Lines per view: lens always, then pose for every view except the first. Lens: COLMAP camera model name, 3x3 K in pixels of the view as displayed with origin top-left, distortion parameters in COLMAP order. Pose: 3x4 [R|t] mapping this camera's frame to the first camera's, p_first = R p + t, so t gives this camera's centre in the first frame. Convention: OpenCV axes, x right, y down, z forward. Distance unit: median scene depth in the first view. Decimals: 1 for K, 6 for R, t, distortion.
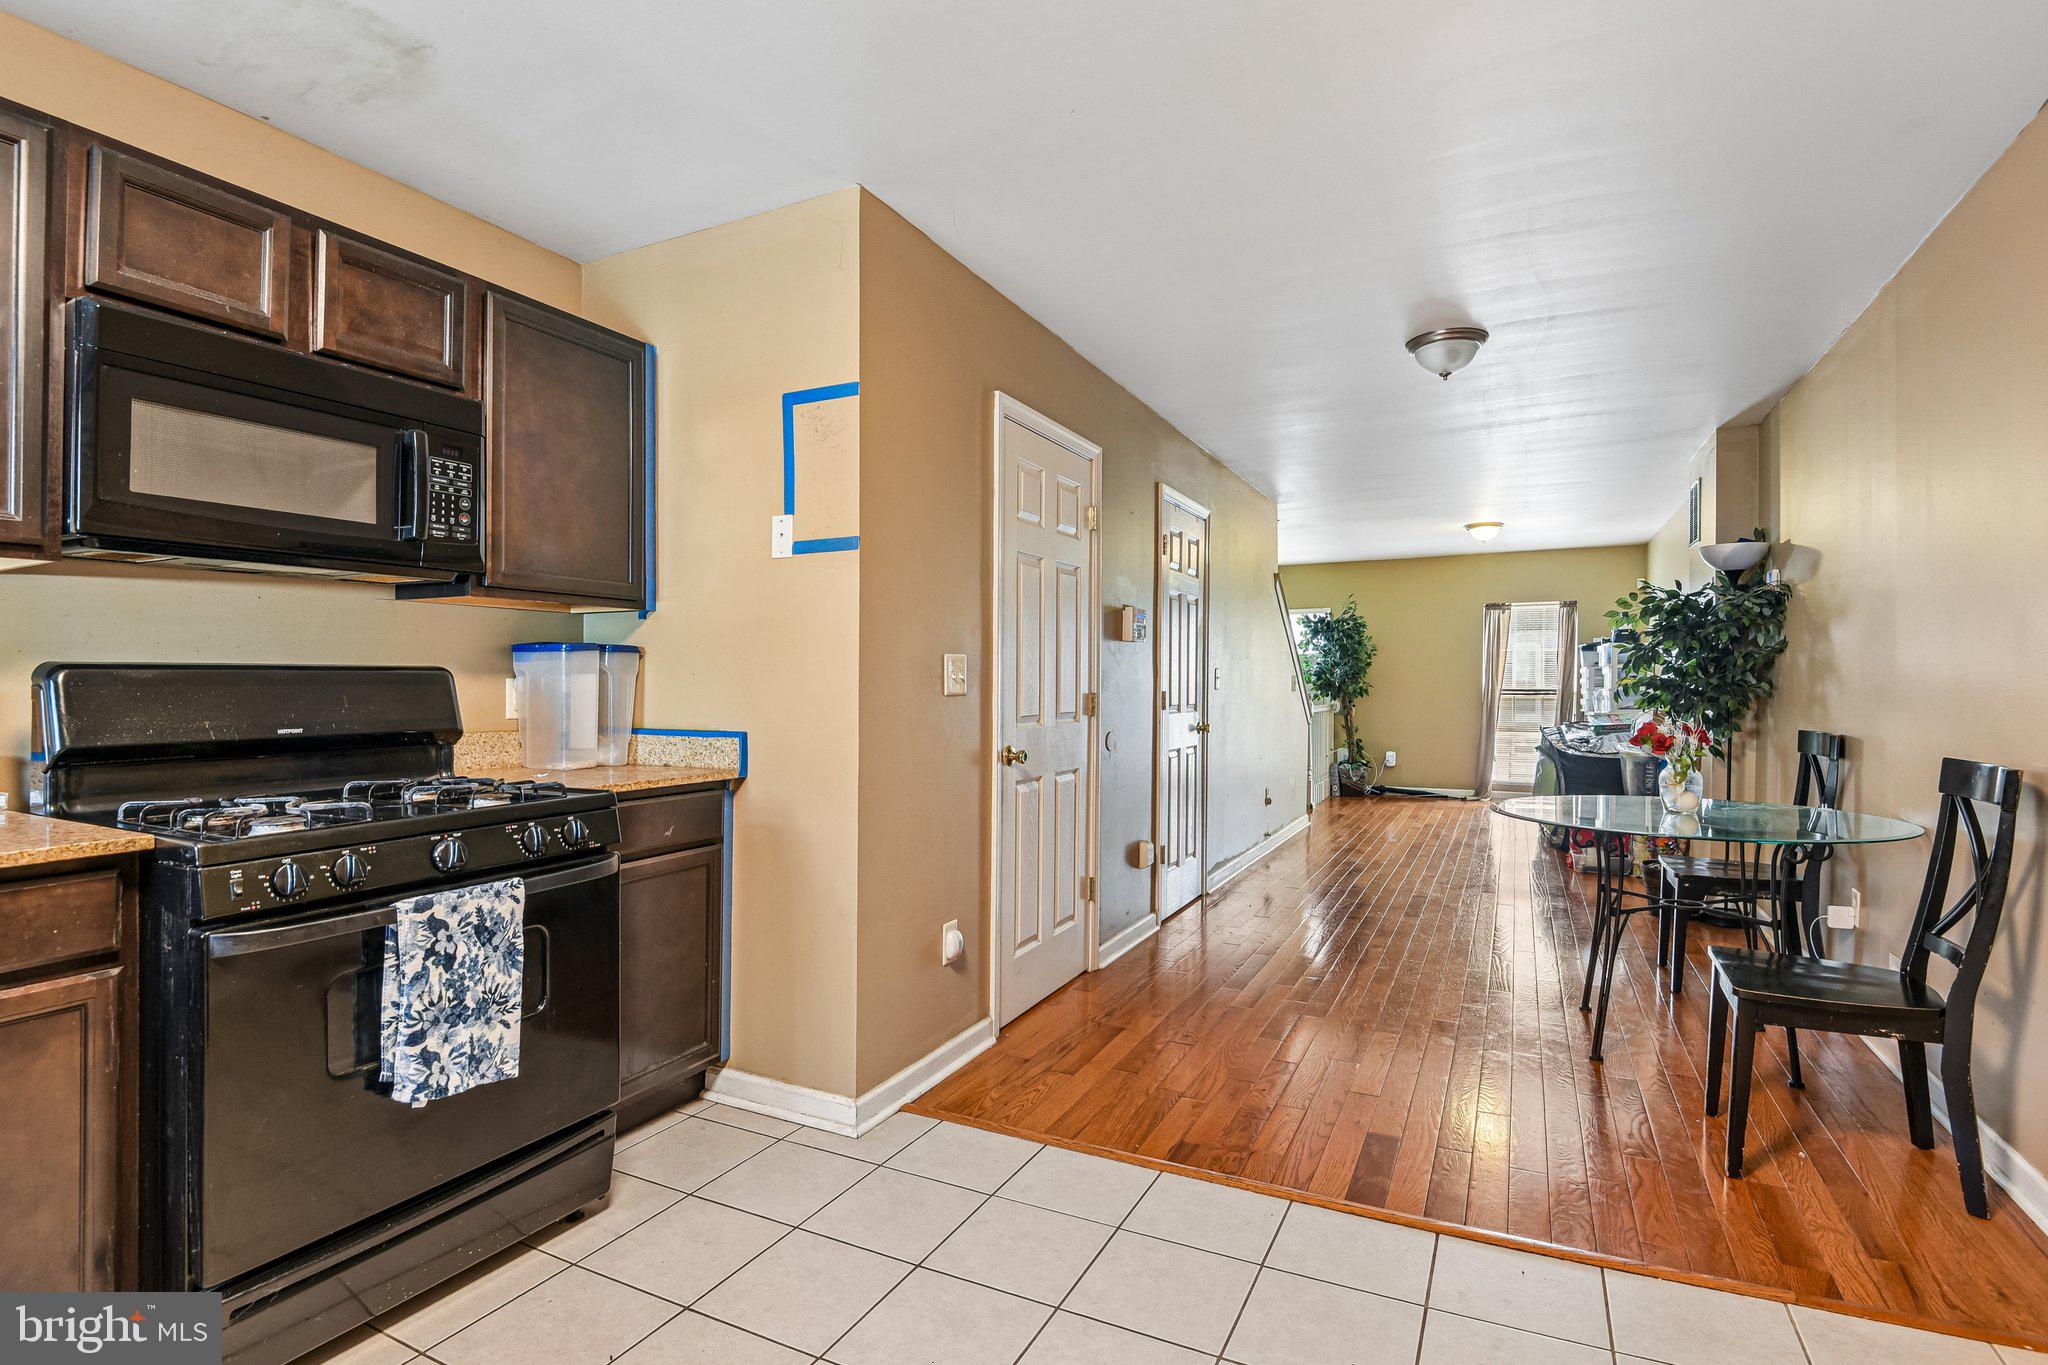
lens RADIAL K [[975.5, 0, 1000.5], [0, 975.5, 692.7], [0, 0, 1]] dist [-0.000662, -0.024721]
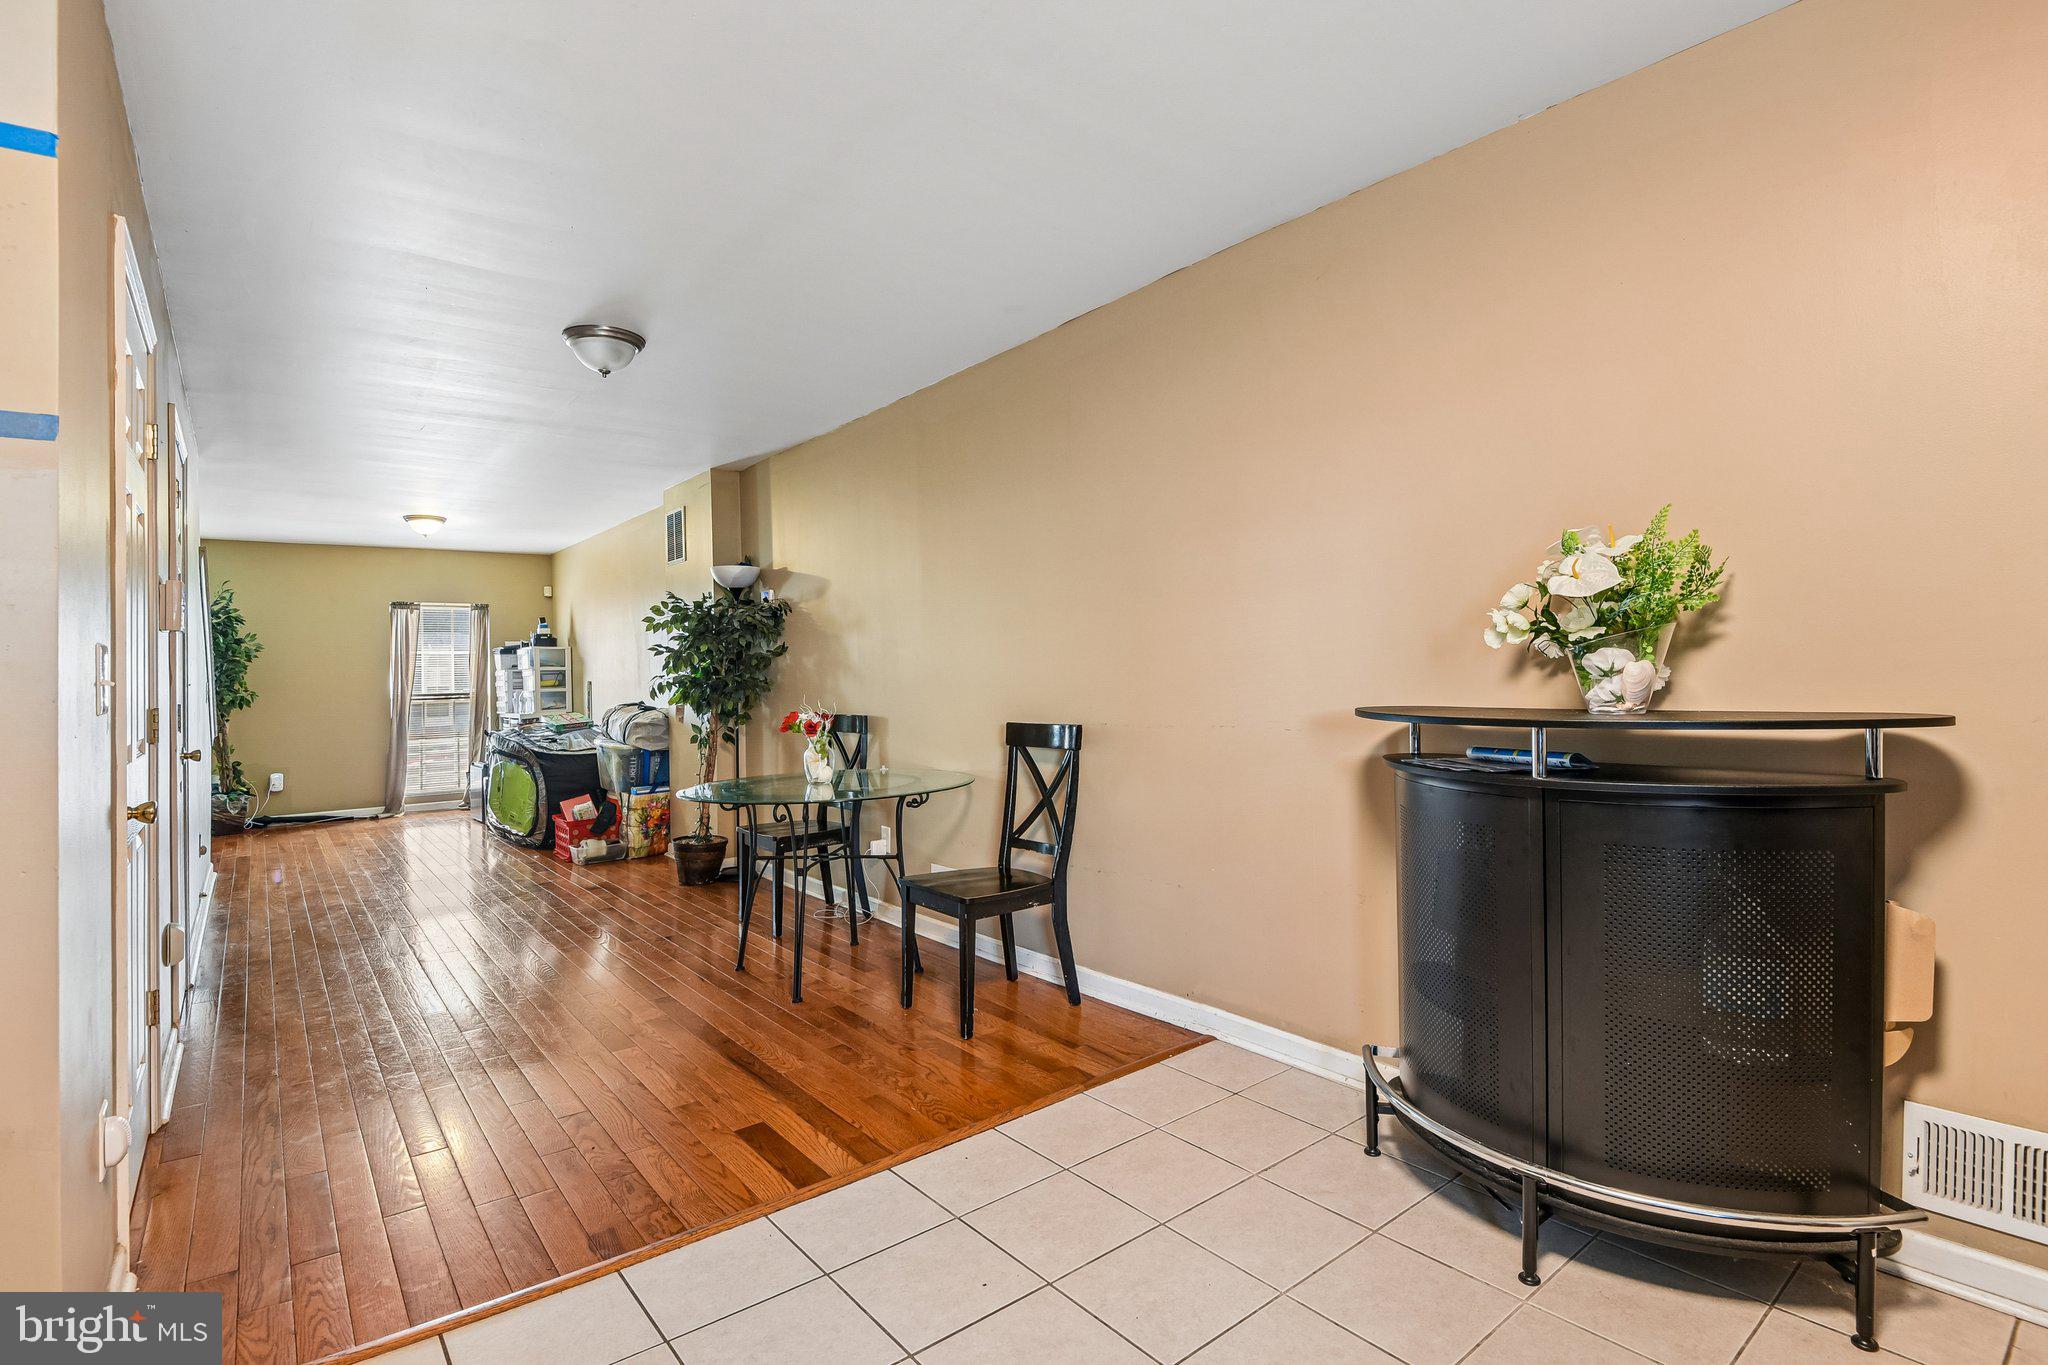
lens RADIAL K [[986.9, 0, 1029.9], [0, 986.9, 674.8], [0, 0, 1]] dist [0.000461, -0.022954]
pose [[0.399214, -0.009625, 0.916807, -0.124537], [0.031432, 0.999501, -0.003194, -0.000767], [-0.916319, 0.030092, 0.399317, 0.089921]]
